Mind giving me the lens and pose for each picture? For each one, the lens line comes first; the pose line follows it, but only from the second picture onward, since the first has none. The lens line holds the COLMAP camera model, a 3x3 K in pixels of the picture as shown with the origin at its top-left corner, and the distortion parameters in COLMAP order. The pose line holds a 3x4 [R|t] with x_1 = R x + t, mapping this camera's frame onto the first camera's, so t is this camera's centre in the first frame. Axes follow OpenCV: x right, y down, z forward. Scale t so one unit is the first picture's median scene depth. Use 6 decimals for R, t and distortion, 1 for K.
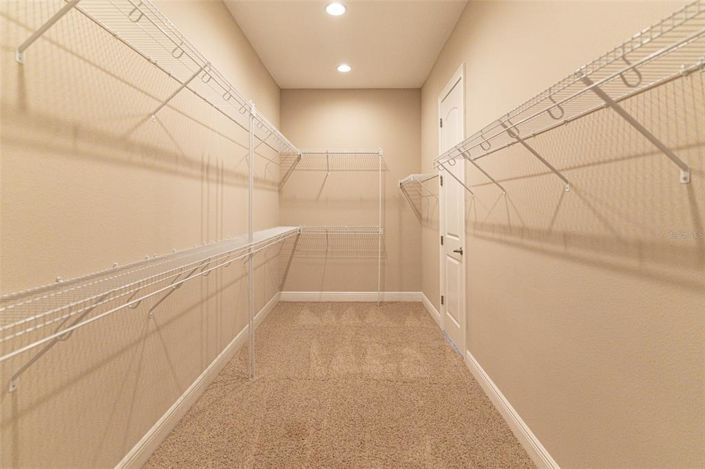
lens RADIAL K [[349.4, 0, 387.0], [0, 349.4, 207.4], [0, 0, 1]] dist [0.009616, 0.000628]
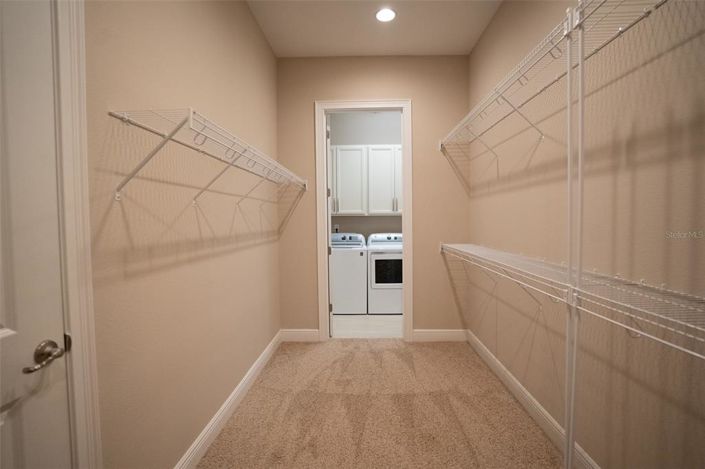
lens RADIAL K [[349.4, 0, 346.1], [0, 349.4, 236.3], [0, 0, 1]] dist [0.009616, 0.000628]
pose [[-0.990009, -0.001425, 0.140995, -0.239891], [0.005337, 0.998854, 0.047570, 0.007217], [-0.140901, 0.047848, -0.988867, 2.785369]]
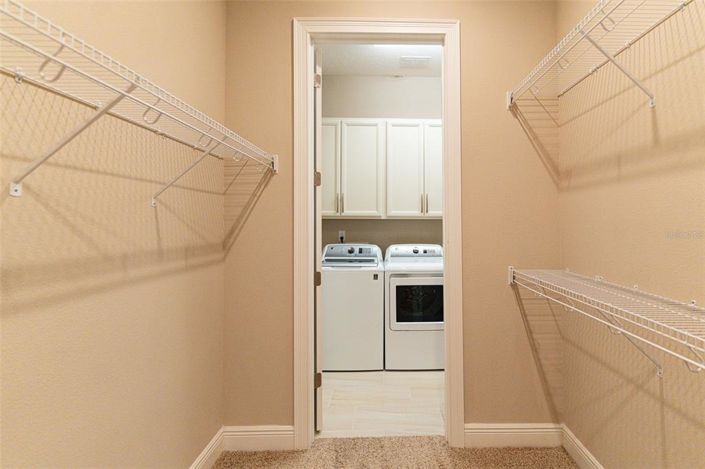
lens RADIAL K [[349.4, 0, 392.9], [0, 349.4, 213.2], [0, 0, 1]] dist [0.009616, 0.000628]
pose [[-0.997964, -0.001502, 0.063770, -0.167496], [-0.003269, 0.999613, -0.027628, -0.003847], [-0.063703, -0.027780, -0.997582, 1.714659]]
